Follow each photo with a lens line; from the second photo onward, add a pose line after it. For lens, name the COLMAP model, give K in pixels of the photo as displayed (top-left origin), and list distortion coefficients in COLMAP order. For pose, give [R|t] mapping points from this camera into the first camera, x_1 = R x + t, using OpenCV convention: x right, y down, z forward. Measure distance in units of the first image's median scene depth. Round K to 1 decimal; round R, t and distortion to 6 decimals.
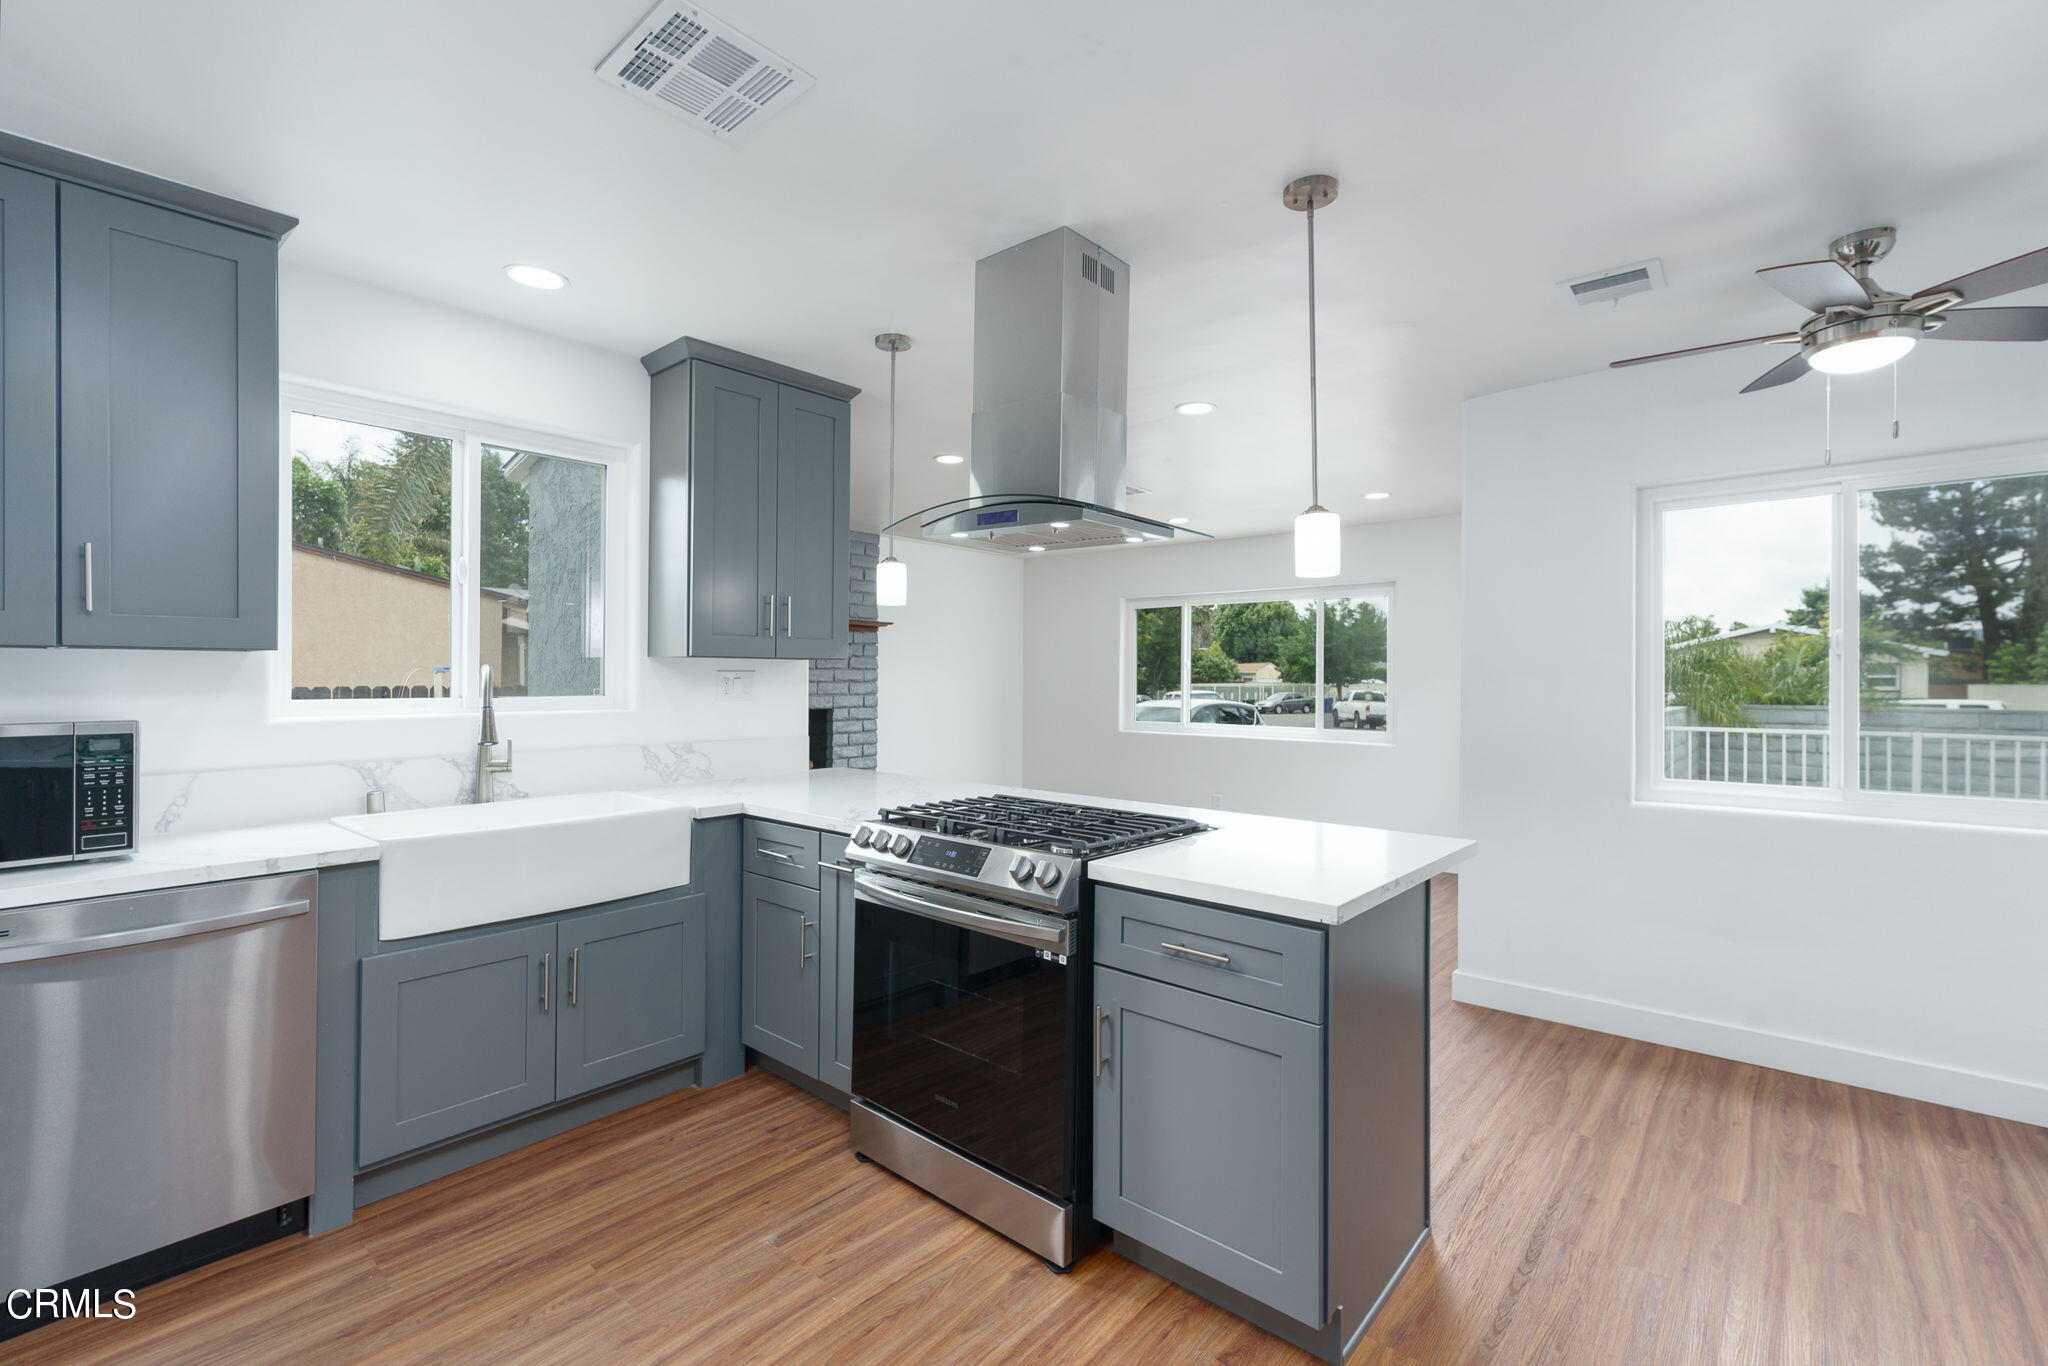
lens RADIAL K [[888.6, 0, 1016.8], [0, 888.6, 668.1], [0, 0, 1]] dist [-0.000927, -0.000123]
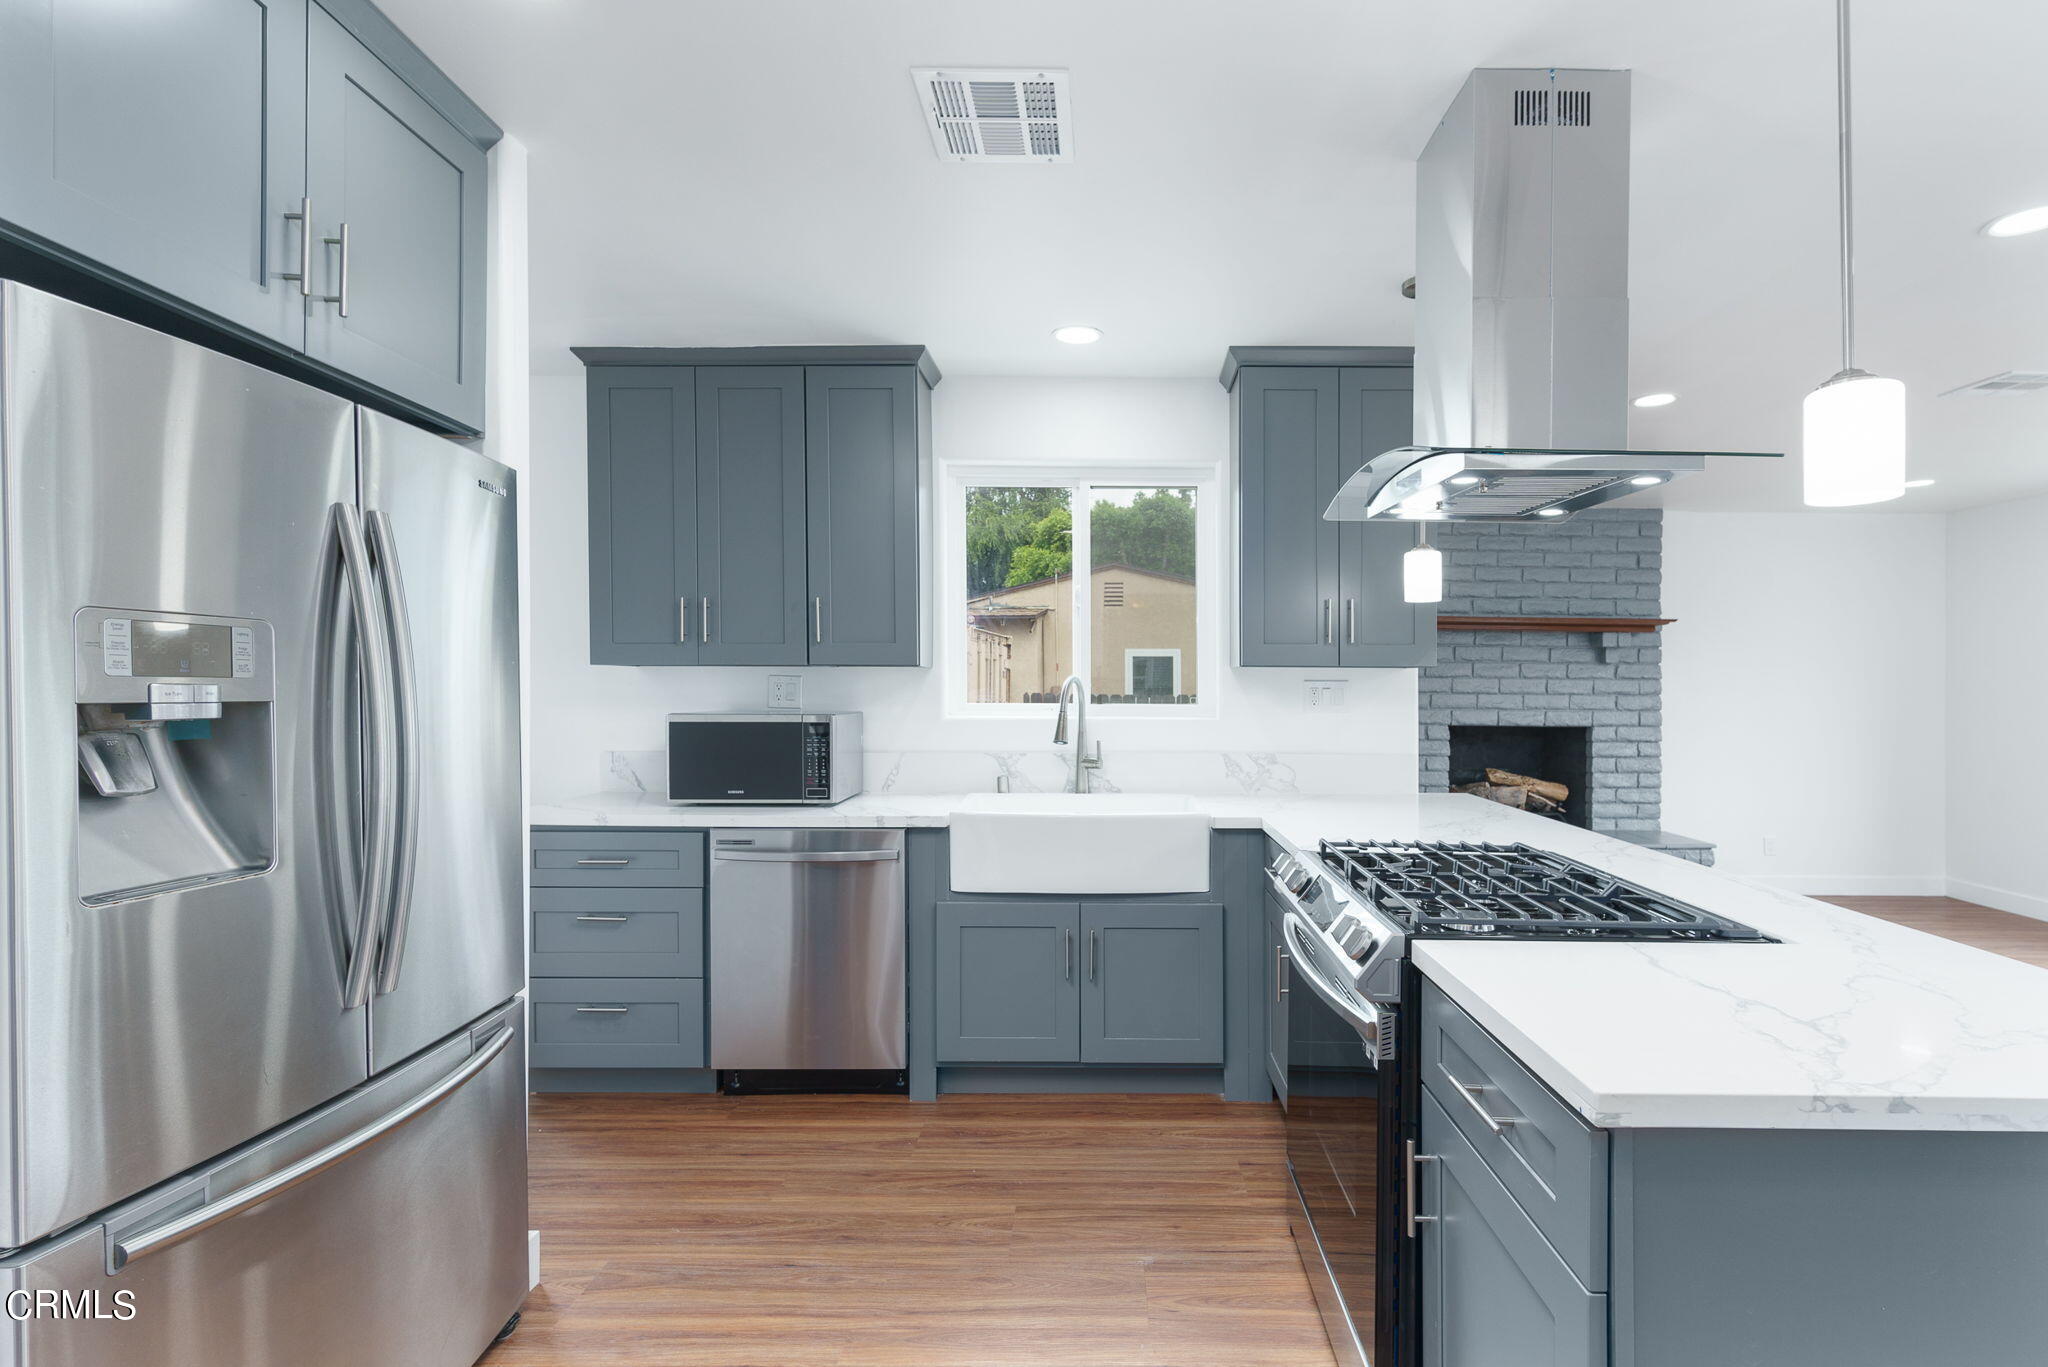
lens RADIAL K [[926.1, 0, 1109.3], [0, 926.1, 679.3], [0, 0, 1]] dist [0.002218, 0.000164]
pose [[0.665704, -0.004641, -0.746201, 0.368768], [0.004117, 0.999988, -0.002547, 0.004514], [0.746205, -0.001377, 0.665715, 0.233466]]
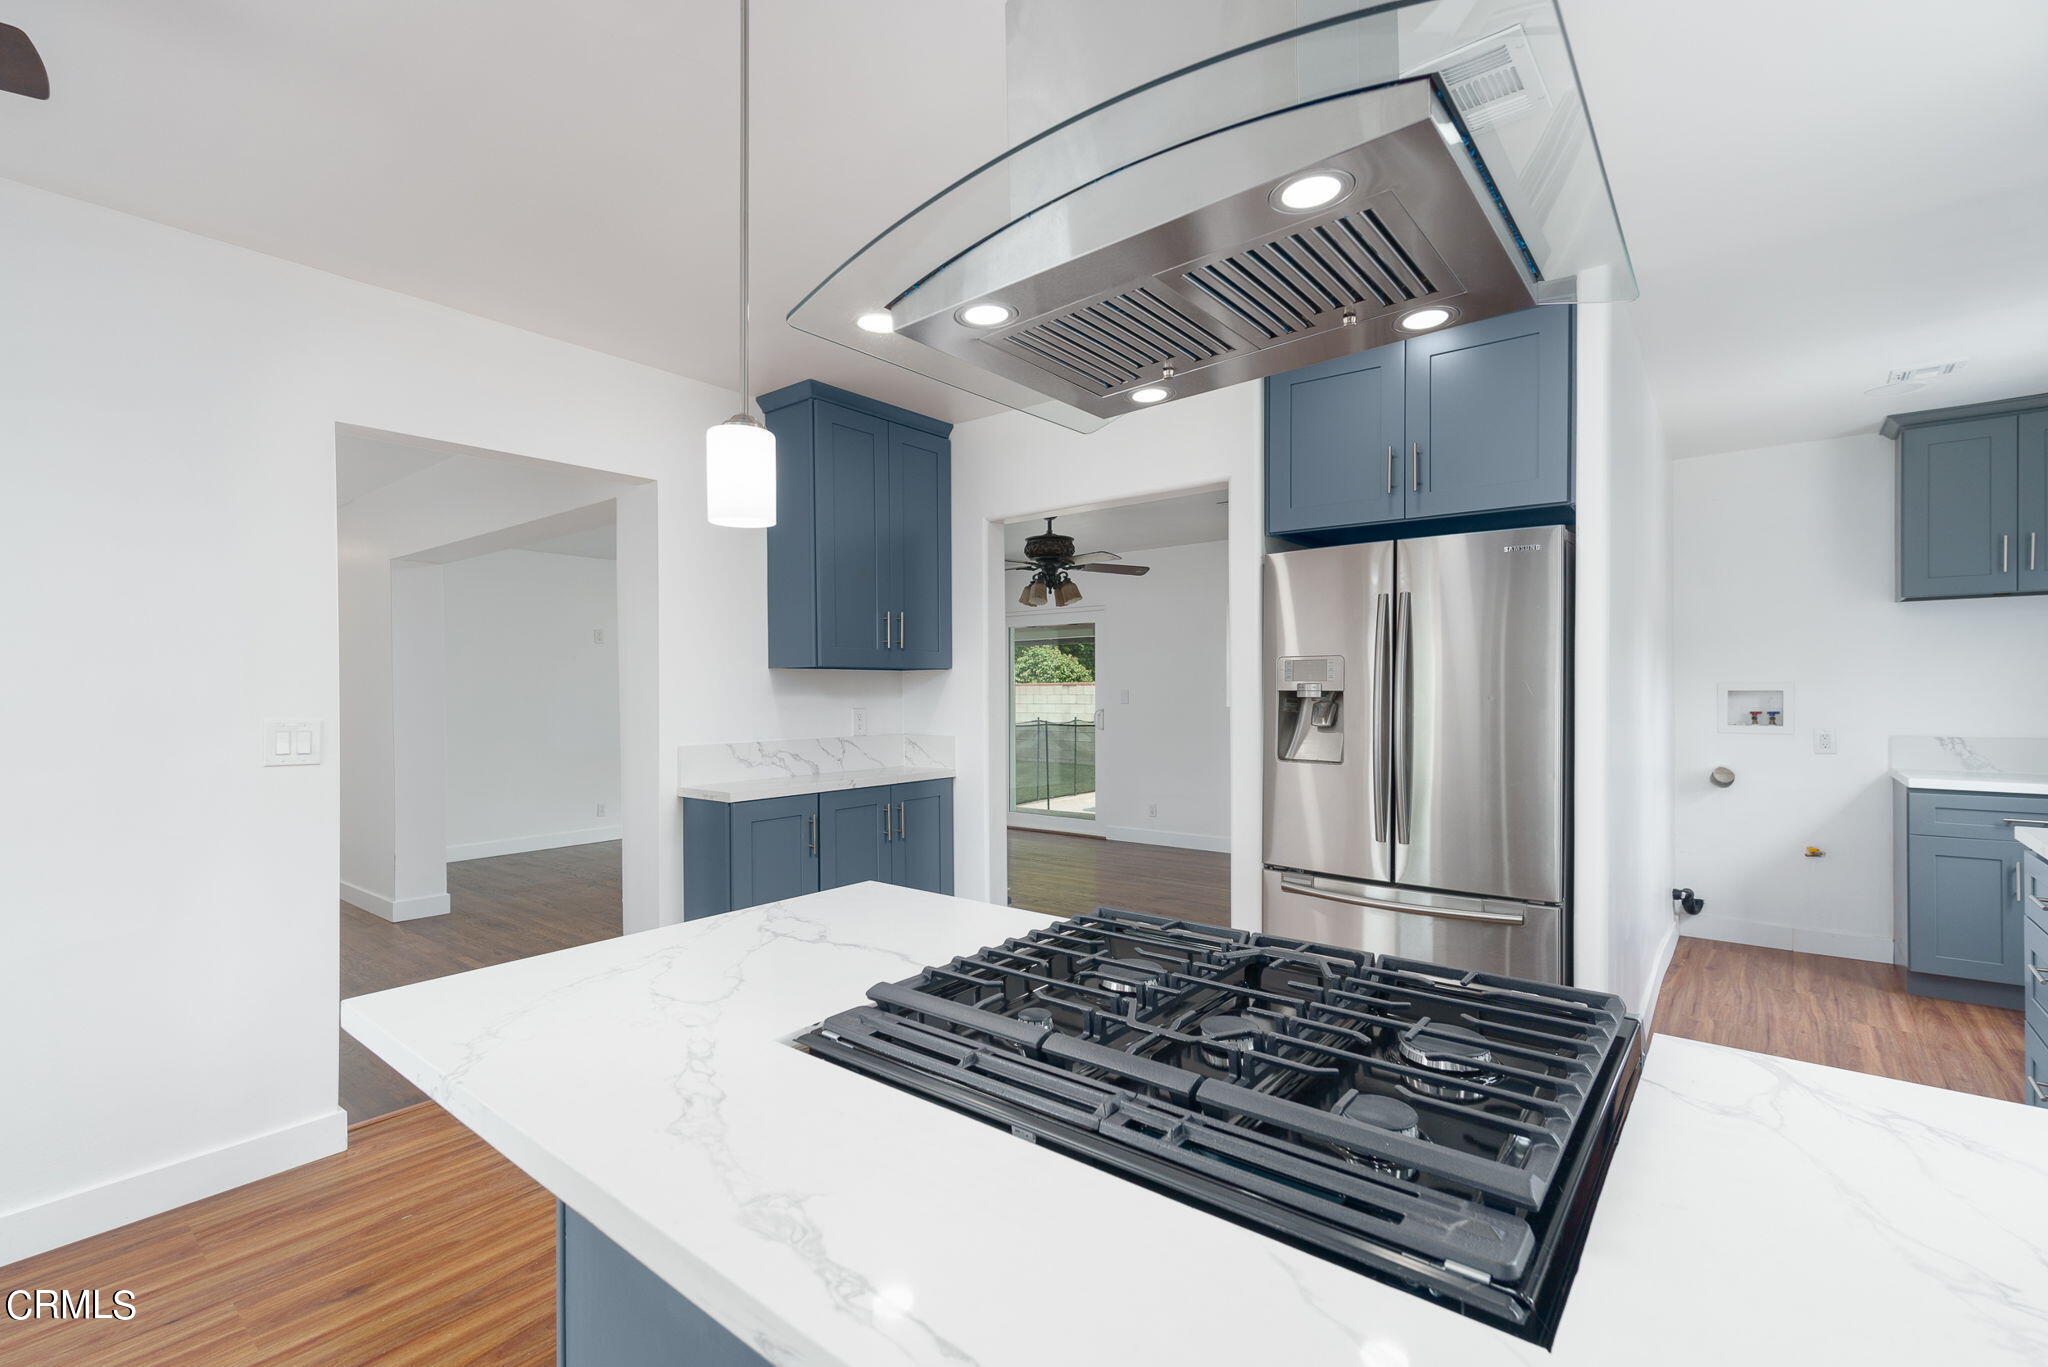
lens RADIAL K [[889.9, 0, 1016.8], [0, 889.9, 693.1], [0, 0, 1]] dist [0.003971, 0.000528]
pose [[-0.999433, 0.004377, -0.033370, 0.131138], [0.004534, 0.999979, -0.004632, 0.019299], [0.033349, -0.004780, -0.999432, 1.329758]]
